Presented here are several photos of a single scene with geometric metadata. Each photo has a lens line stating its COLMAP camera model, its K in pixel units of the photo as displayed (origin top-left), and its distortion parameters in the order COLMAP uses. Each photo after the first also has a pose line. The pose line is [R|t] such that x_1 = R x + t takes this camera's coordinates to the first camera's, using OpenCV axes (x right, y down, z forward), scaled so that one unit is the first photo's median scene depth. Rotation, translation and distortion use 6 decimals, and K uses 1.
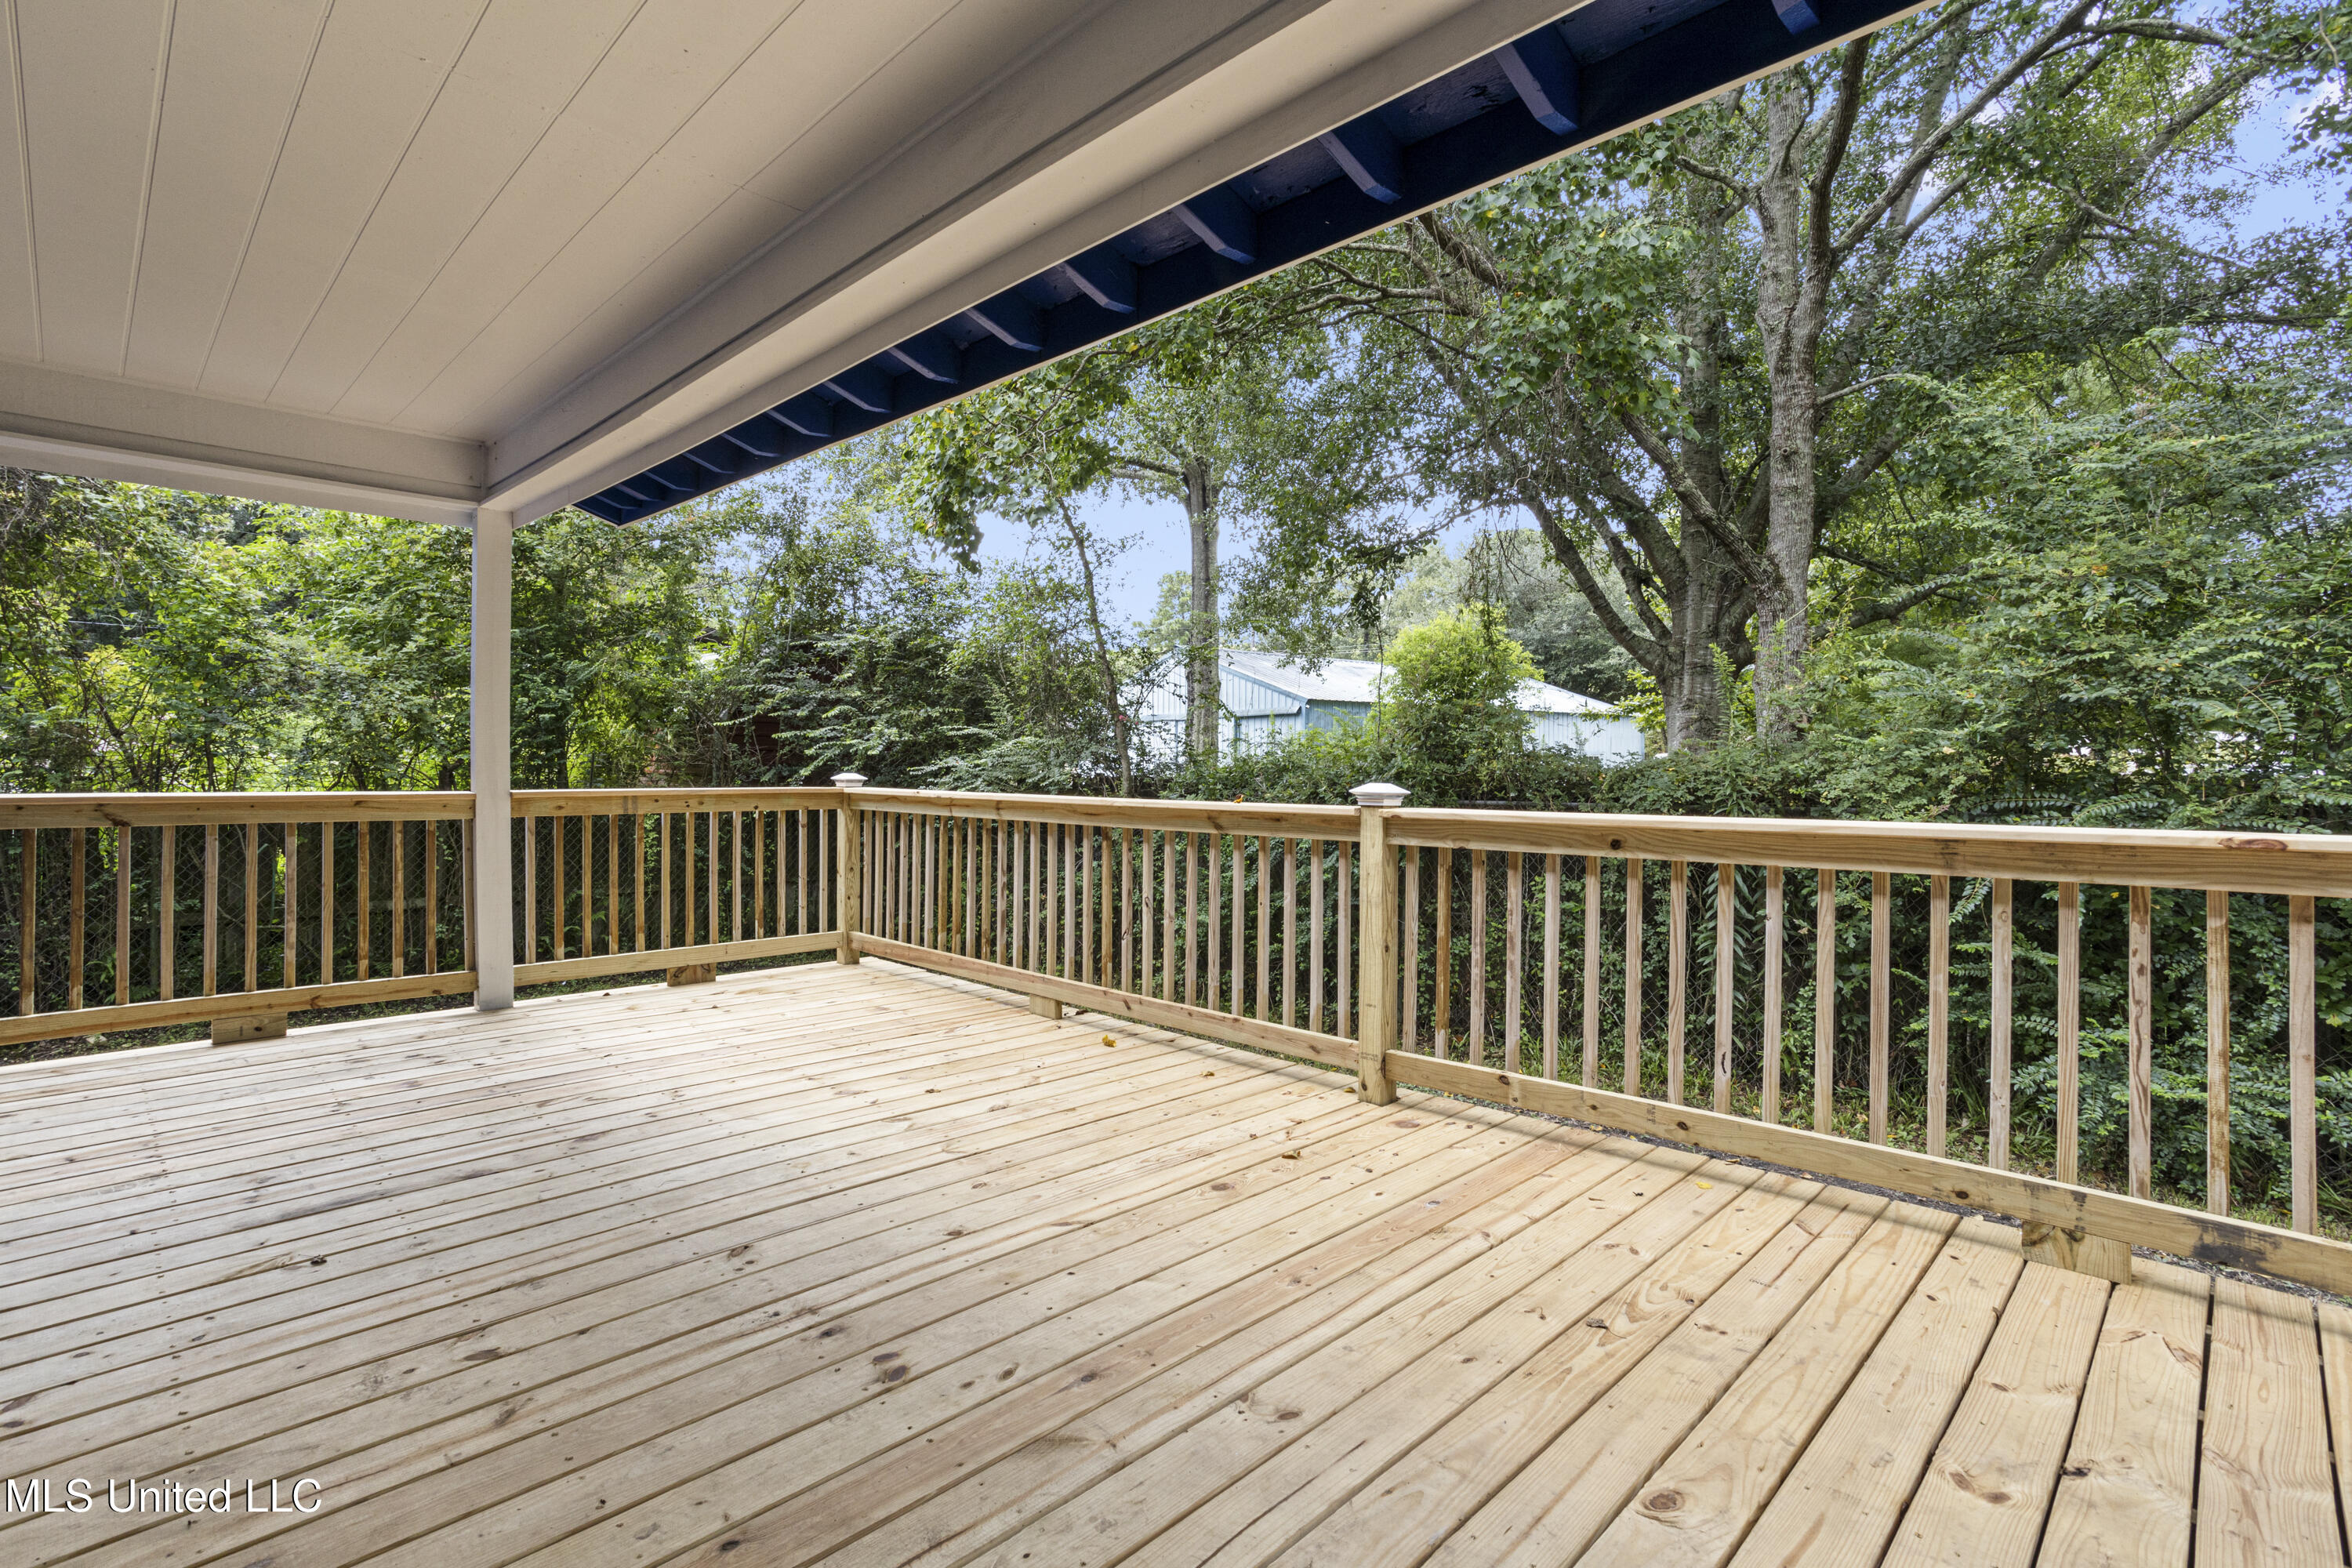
lens RADIAL K [[1131.3, 0, 1164.0], [0, 1131.3, 768.0], [0, 0, 1]] dist [-0.024756, 0.009682]
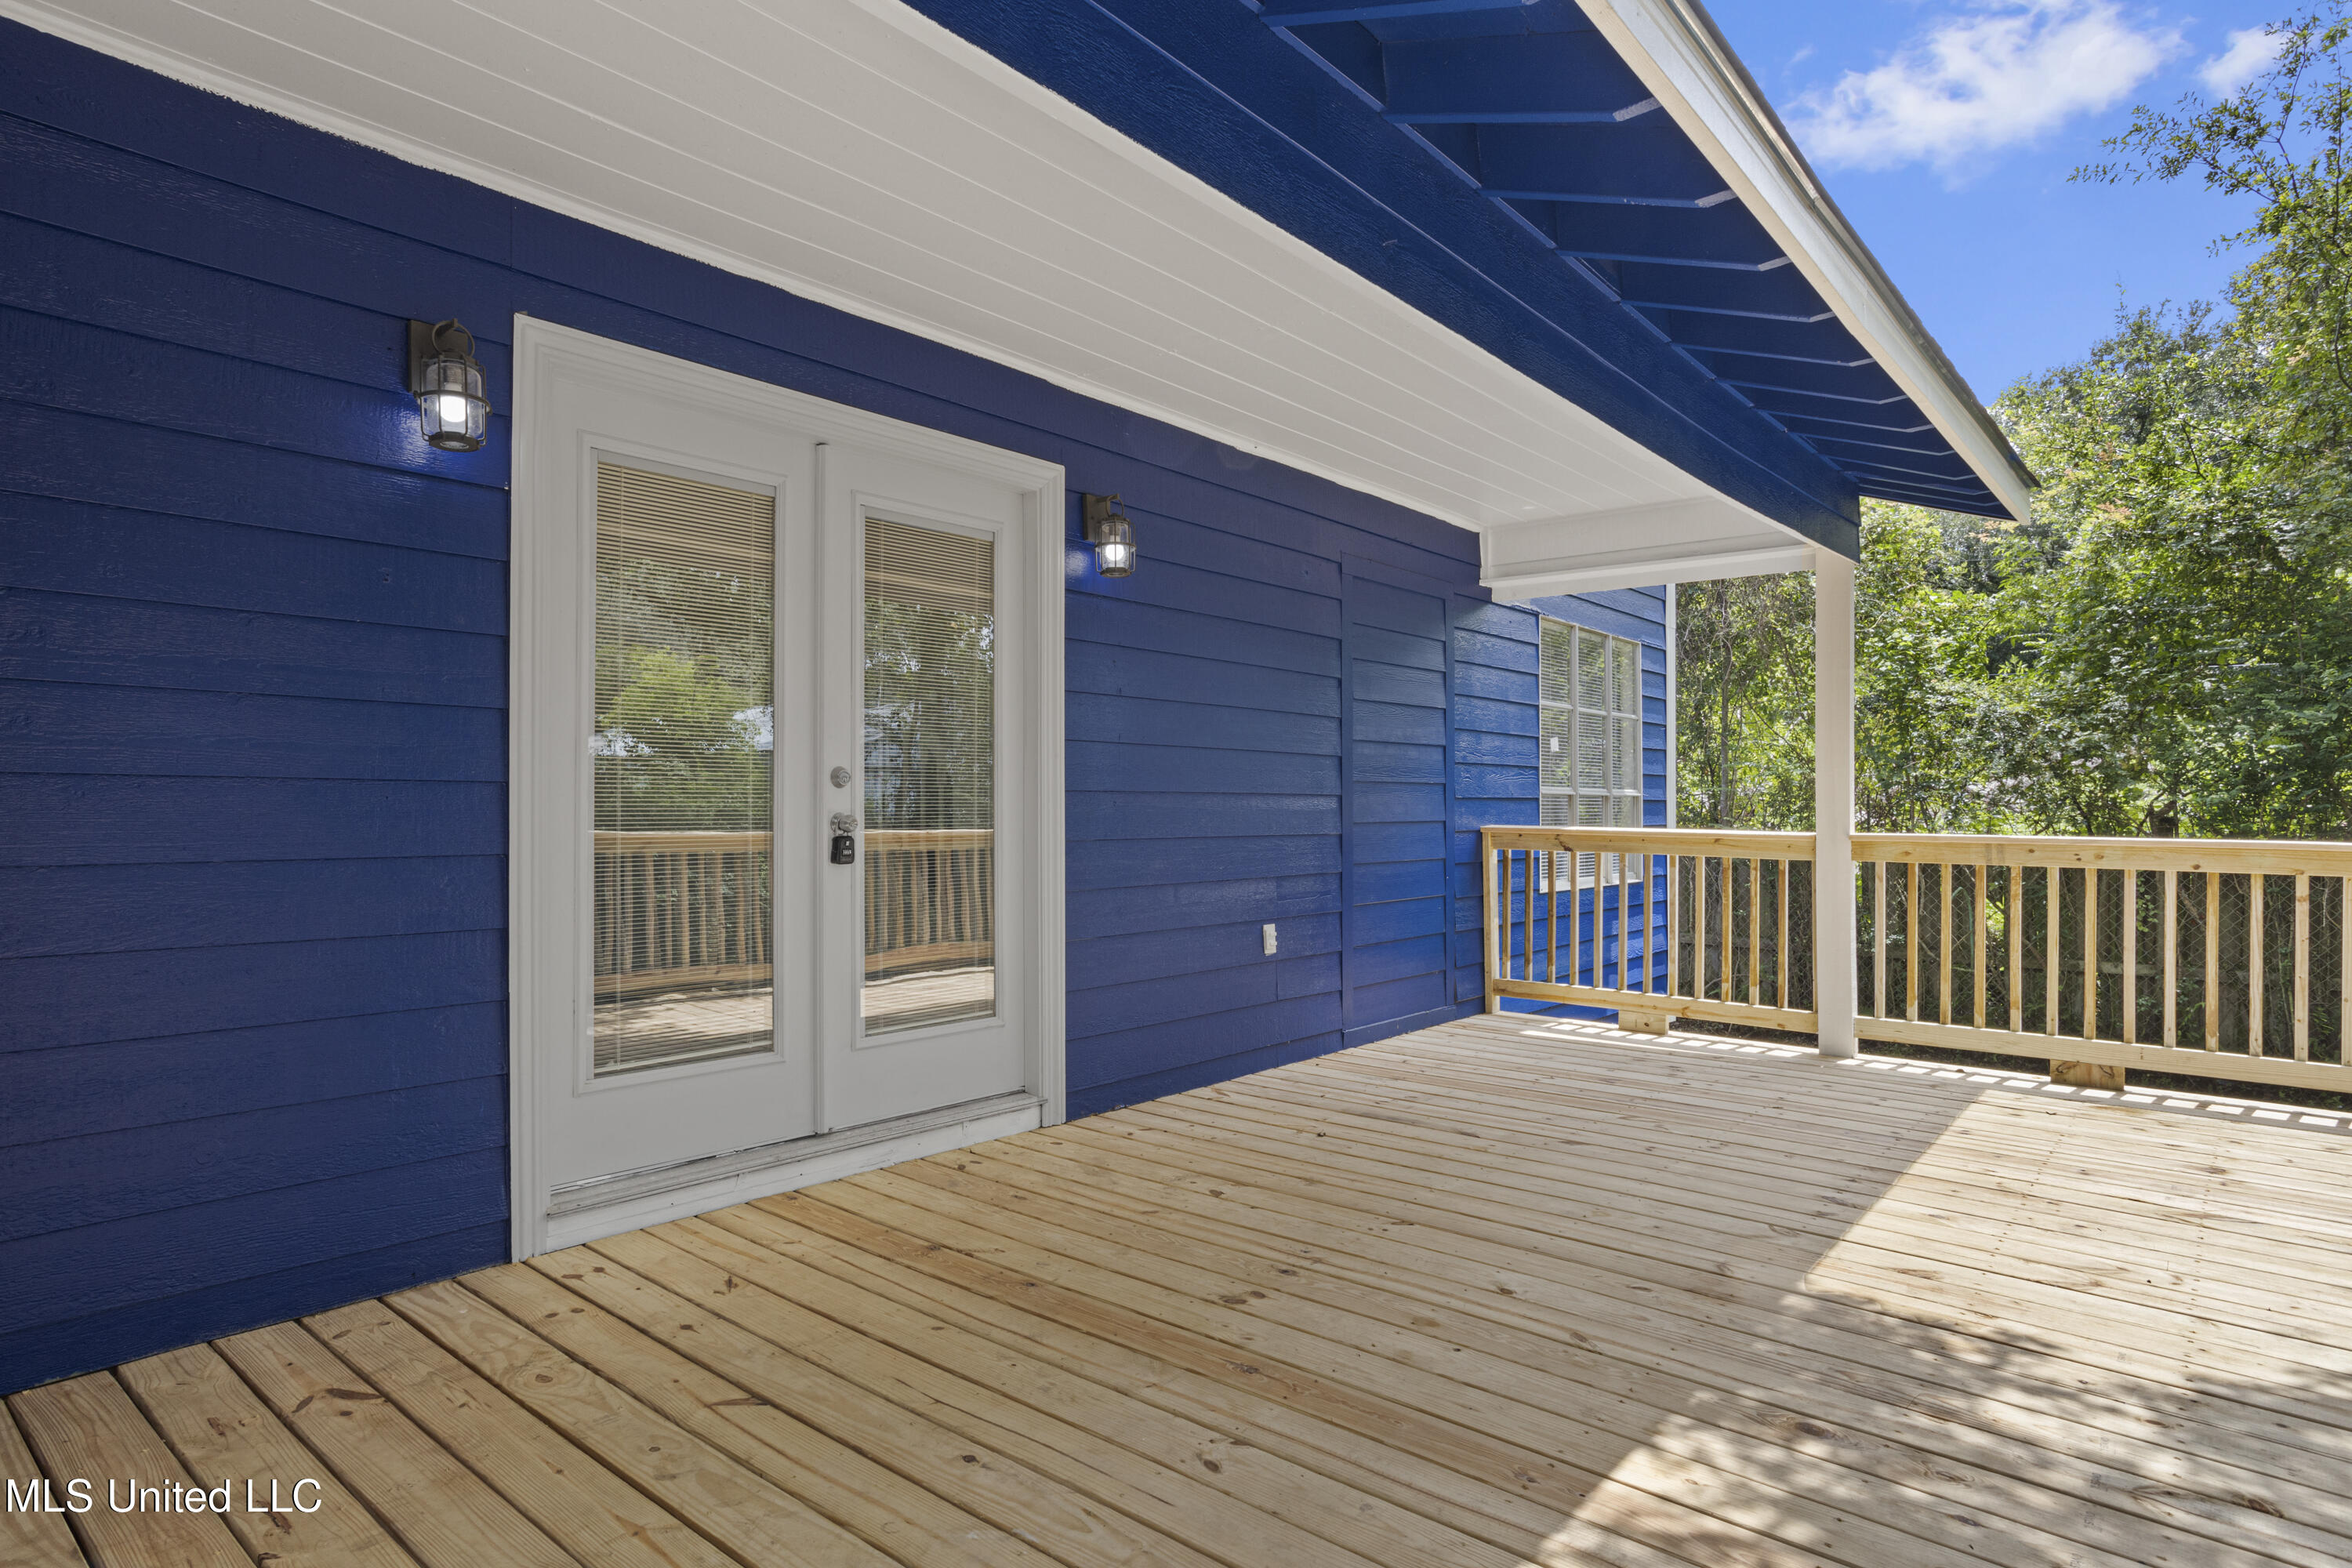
lens RADIAL K [[1260.5, 0, 1154.9], [0, 1260.5, 803.5], [0, 0, 1]] dist [-0.033064, 0.001130]
pose [[0.072646, -0.005748, -0.997341, 0.799171], [-0.006649, 0.999958, -0.006248, 0.009187], [0.997336, 0.007086, 0.072605, 0.587225]]
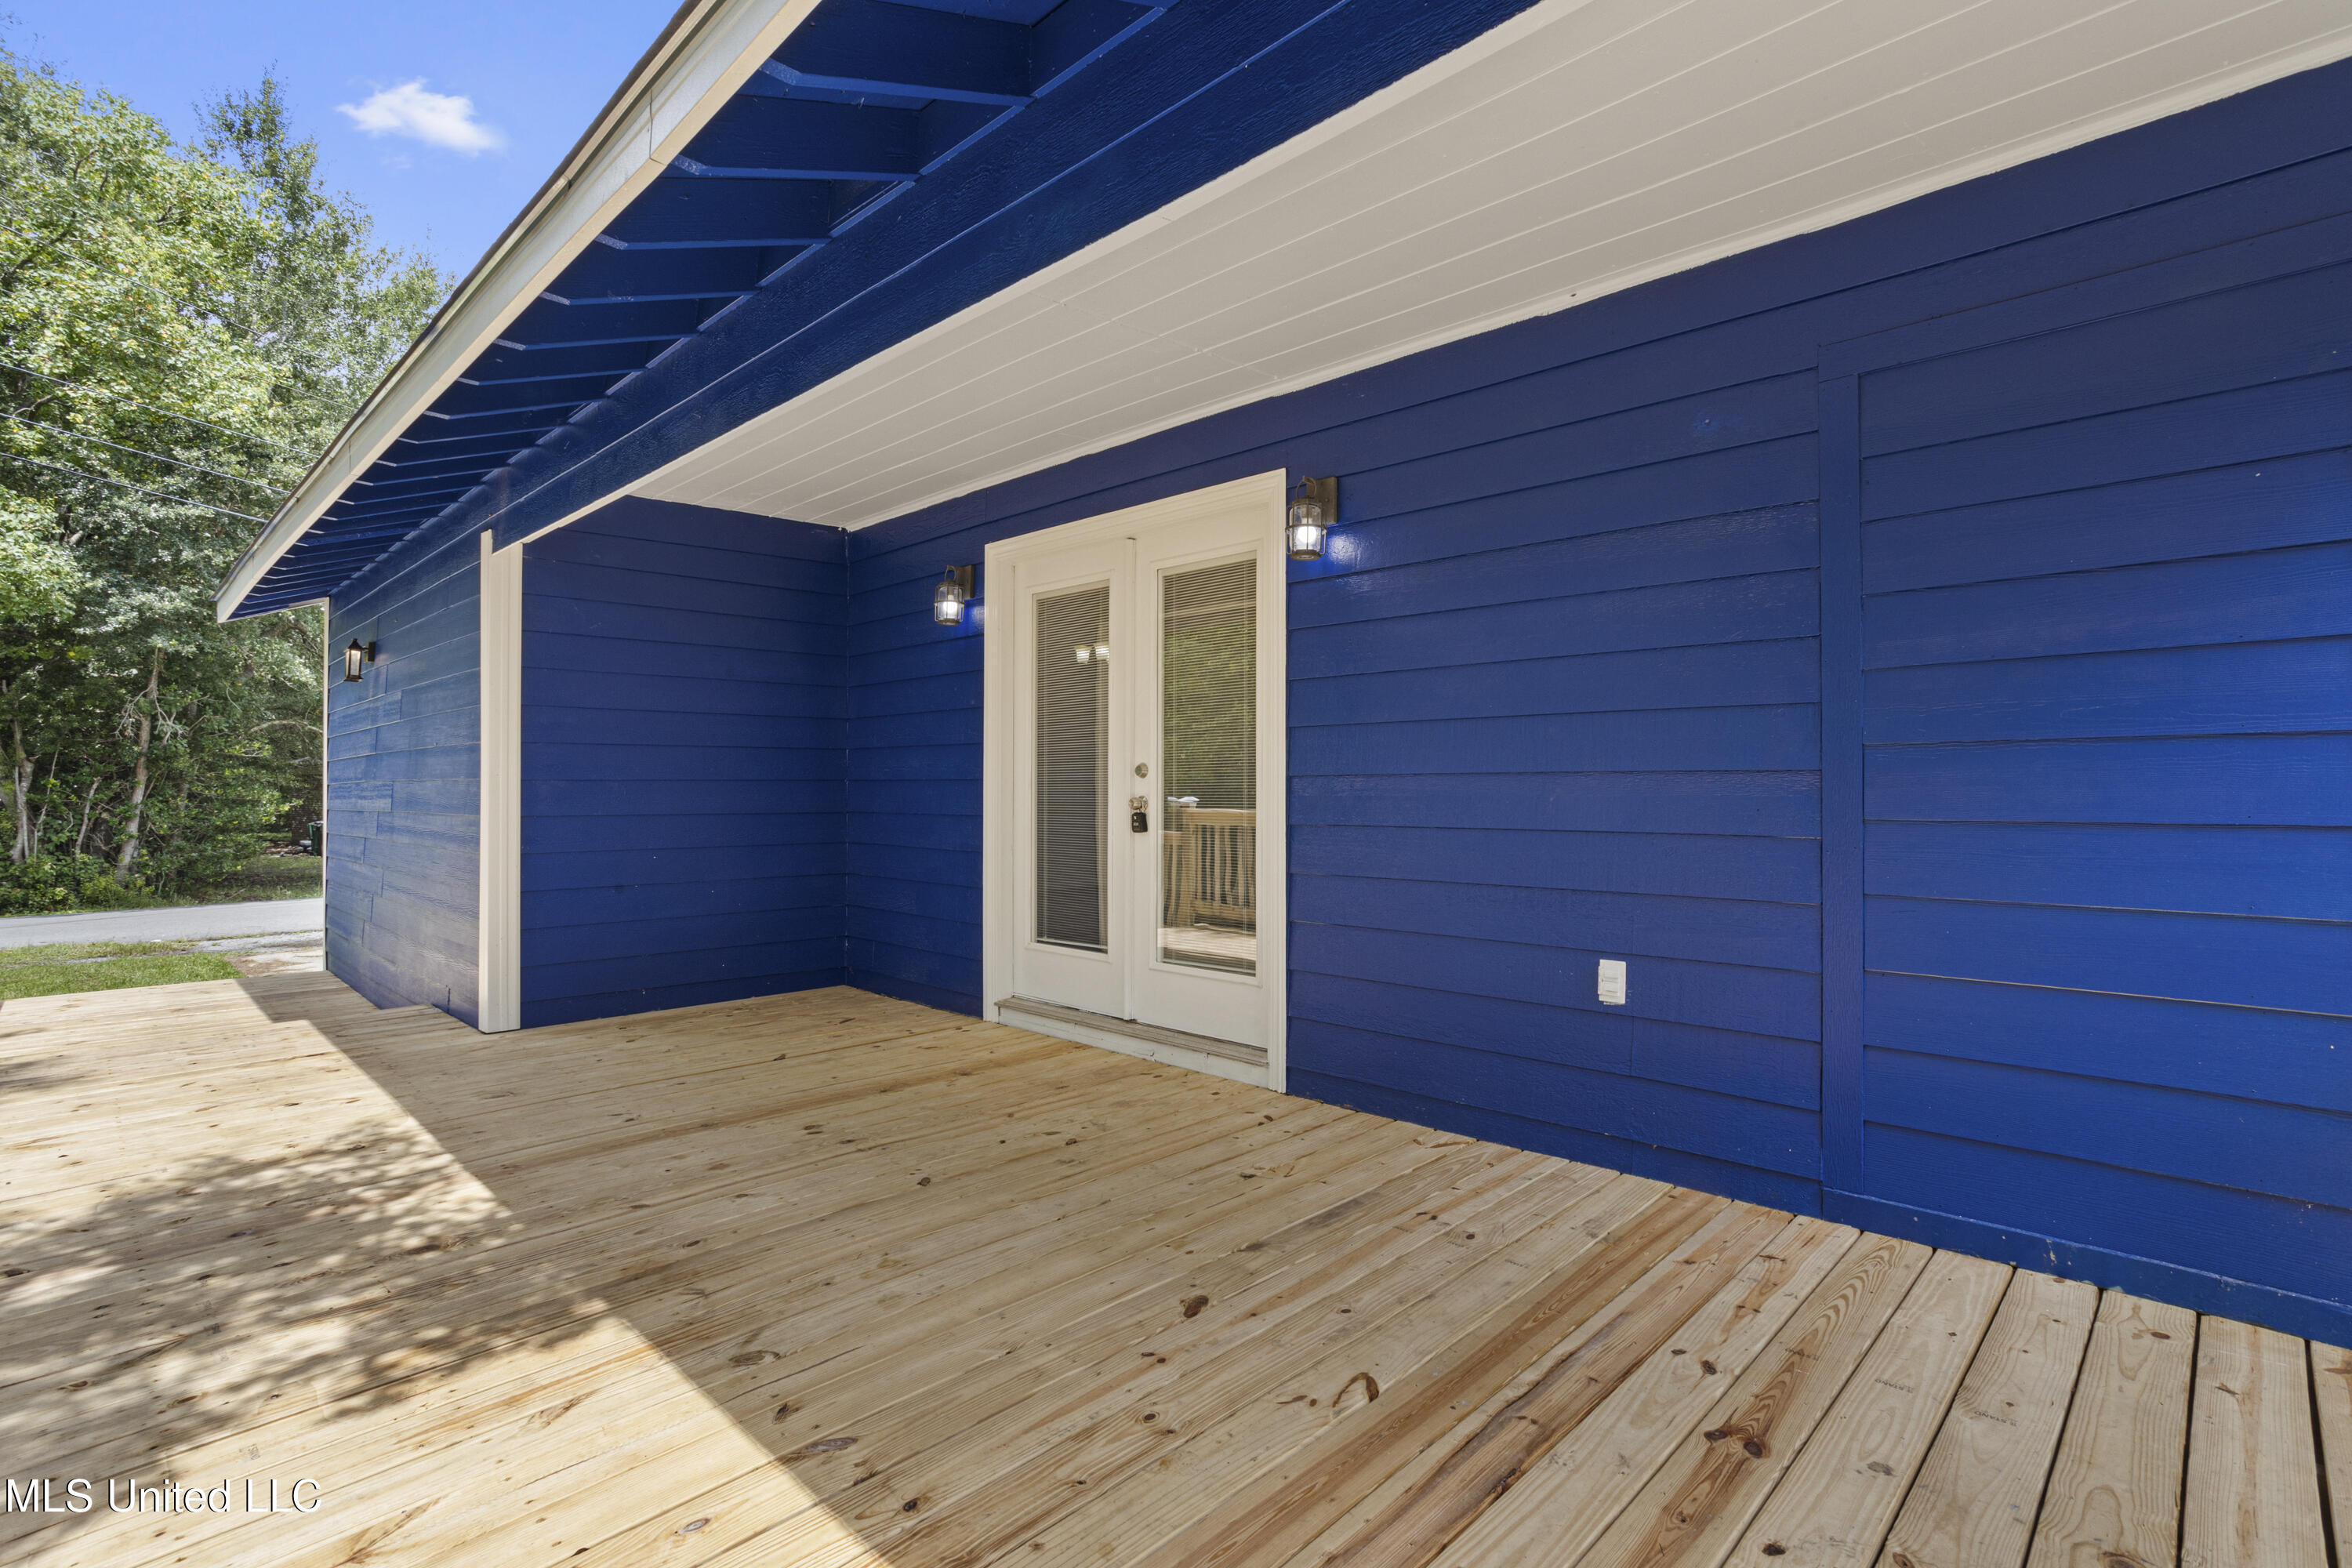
lens RADIAL K [[1131.3, 0, 1172.5], [0, 1131.3, 778.2], [0, 0, 1]] dist [-0.024756, 0.009682]
pose [[-0.999983, 0.005178, -0.002526, -0.585478], [0.005187, 0.999980, -0.003737, -0.007600], [0.002507, -0.003750, -0.999990, 2.024499]]
